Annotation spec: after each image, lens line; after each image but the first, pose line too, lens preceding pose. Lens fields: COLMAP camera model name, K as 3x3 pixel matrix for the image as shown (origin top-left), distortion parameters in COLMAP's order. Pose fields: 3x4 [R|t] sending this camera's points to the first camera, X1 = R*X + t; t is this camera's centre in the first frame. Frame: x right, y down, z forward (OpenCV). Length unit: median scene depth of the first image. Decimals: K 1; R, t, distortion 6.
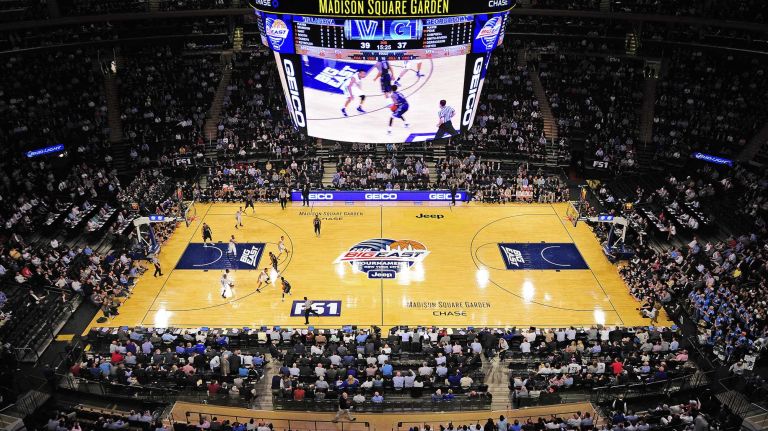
lens RADIAL K [[539.3, 0, 384.0], [0, 539.3, 215.5], [0, 0, 1]] dist [-0.034790, -0.000911]
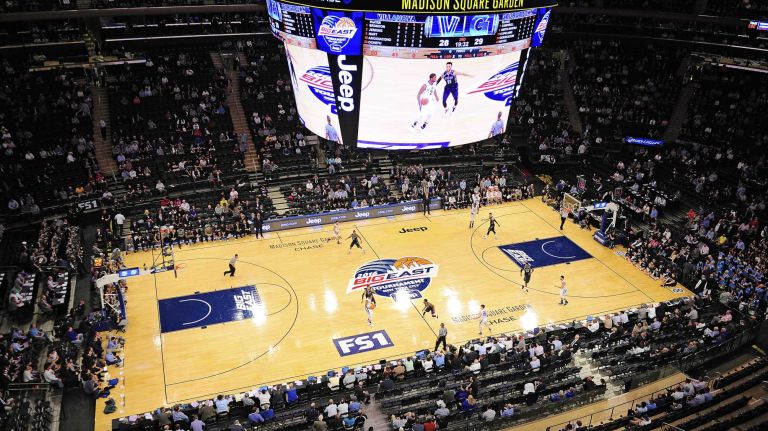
lens RADIAL K [[625.5, 0, 384.3], [0, 625.5, 230.3], [0, 0, 1]] dist [-0.003114, -0.001939]
pose [[0.938475, -0.131384, 0.319378, -0.443875], [0.139445, 0.990227, -0.002399, -0.003254], [-0.315942, 0.046787, 0.947624, 0.009451]]
